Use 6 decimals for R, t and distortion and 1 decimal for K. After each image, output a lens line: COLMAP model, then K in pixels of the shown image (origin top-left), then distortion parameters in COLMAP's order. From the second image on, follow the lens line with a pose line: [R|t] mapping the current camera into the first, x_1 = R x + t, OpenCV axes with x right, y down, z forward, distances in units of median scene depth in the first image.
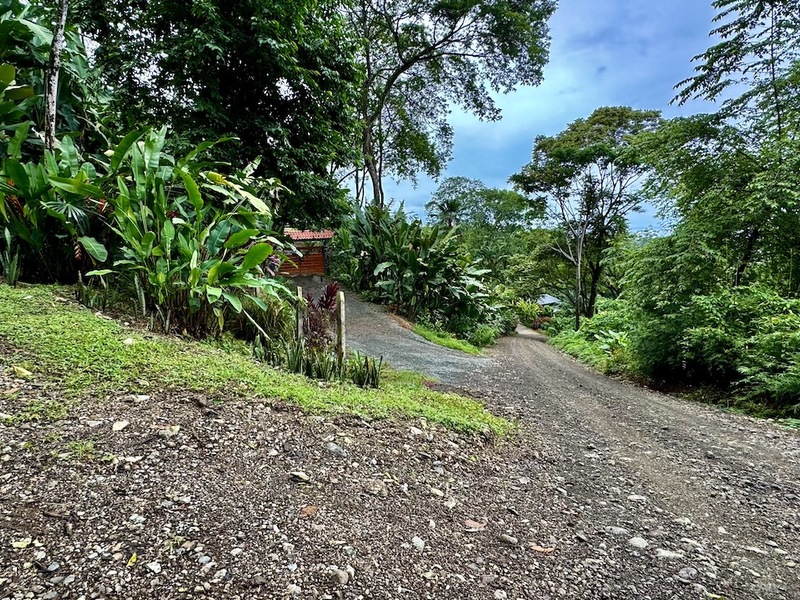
lens RADIAL K [[420.5, 0, 398.8], [0, 420.5, 300.7], [0, 0, 1]] dist [-0.001161, -0.000536]
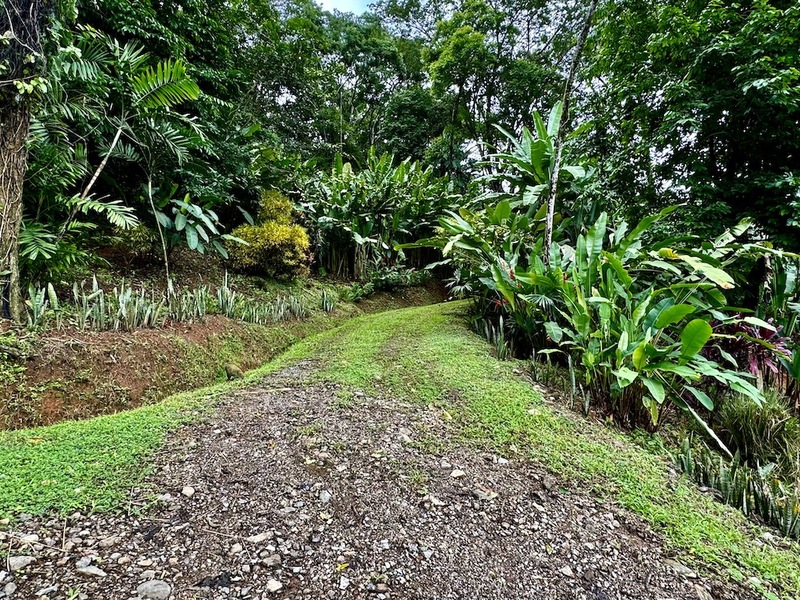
lens RADIAL K [[420.5, 0, 399.6], [0, 420.5, 298.4], [0, 0, 1]] dist [-0.001161, -0.000536]
pose [[0.409839, -0.078680, -0.908758, 0.271941], [-0.132779, 0.980515, -0.144775, 0.017988], [0.902442, 0.179998, 0.391406, 0.277373]]
